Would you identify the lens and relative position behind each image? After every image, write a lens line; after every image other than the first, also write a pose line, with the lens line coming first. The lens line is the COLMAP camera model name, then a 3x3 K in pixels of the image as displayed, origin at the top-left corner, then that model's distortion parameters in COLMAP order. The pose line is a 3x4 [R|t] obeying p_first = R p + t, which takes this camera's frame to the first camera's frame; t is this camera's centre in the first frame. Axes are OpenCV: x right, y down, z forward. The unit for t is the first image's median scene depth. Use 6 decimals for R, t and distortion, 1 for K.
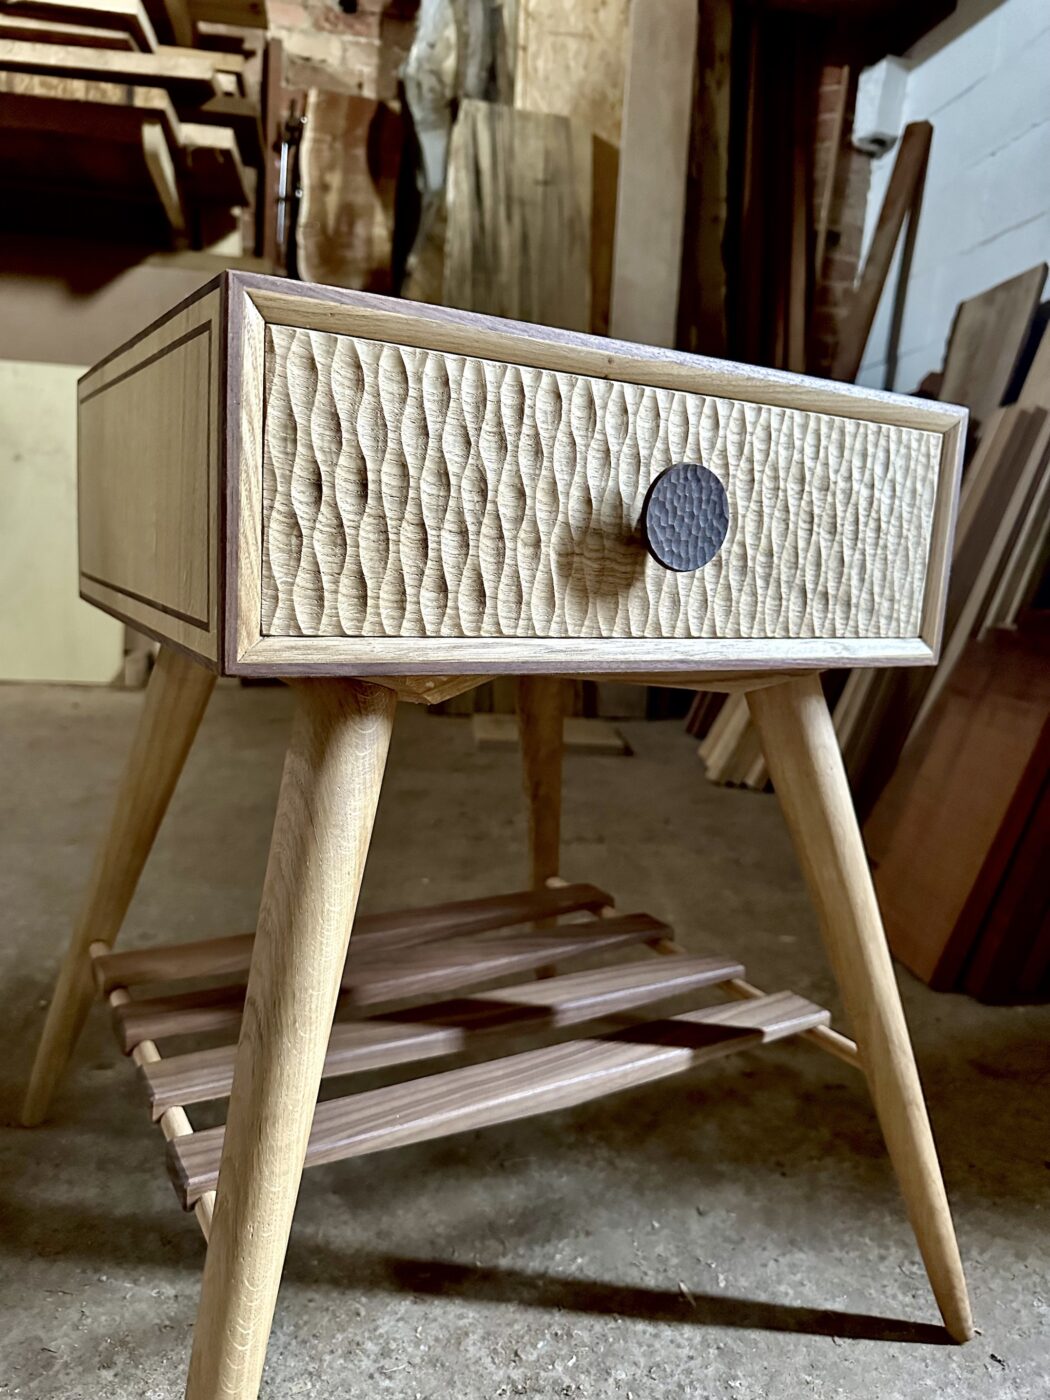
lens RADIAL K [[1016.6, 0, 531.7], [0, 1016.6, 696.1], [0, 0, 1]] dist [0.013118, -0.032569]
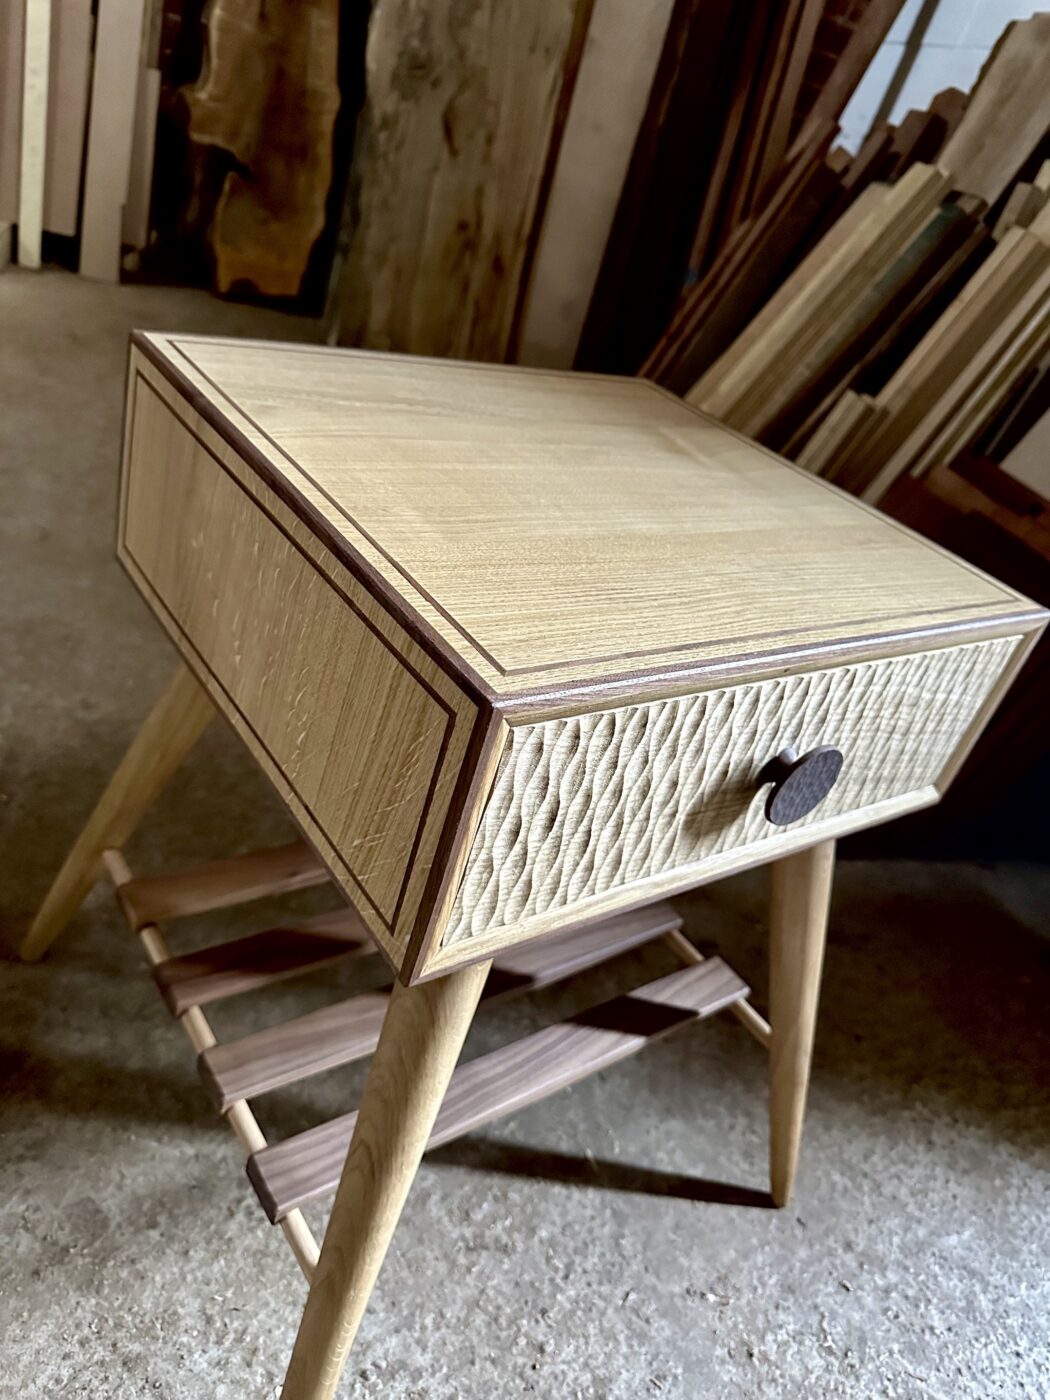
lens RADIAL K [[1016.6, 0, 531.3], [0, 1016.6, 700.9], [0, 0, 1]] dist [0.013118, -0.032569]
pose [[0.974009, 0.131598, 0.184358, -0.258859], [-0.195482, 0.899530, 0.390683, -0.472120], [-0.114422, -0.416568, 0.901875, 0.072316]]
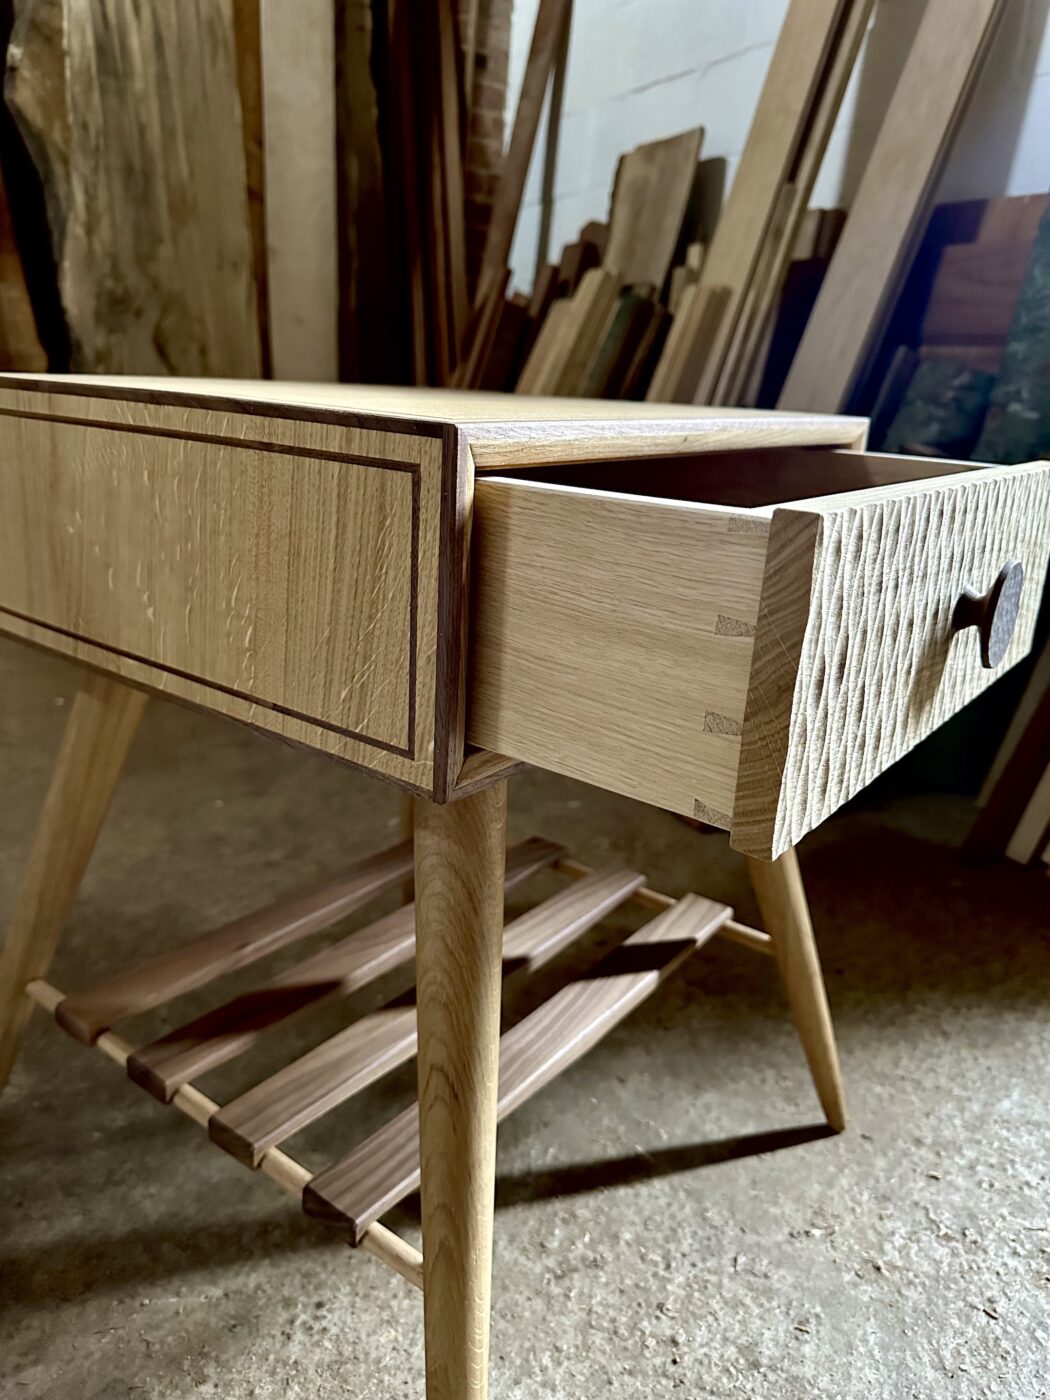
lens RADIAL K [[1016.6, 0, 535.0], [0, 1016.6, 689.8], [0, 0, 1]] dist [0.013118, -0.032569]
pose [[0.927317, -0.118660, 0.354970, -0.357175], [0.054609, 0.981159, 0.185324, -0.202916], [-0.370273, -0.152469, 0.916325, 0.014207]]
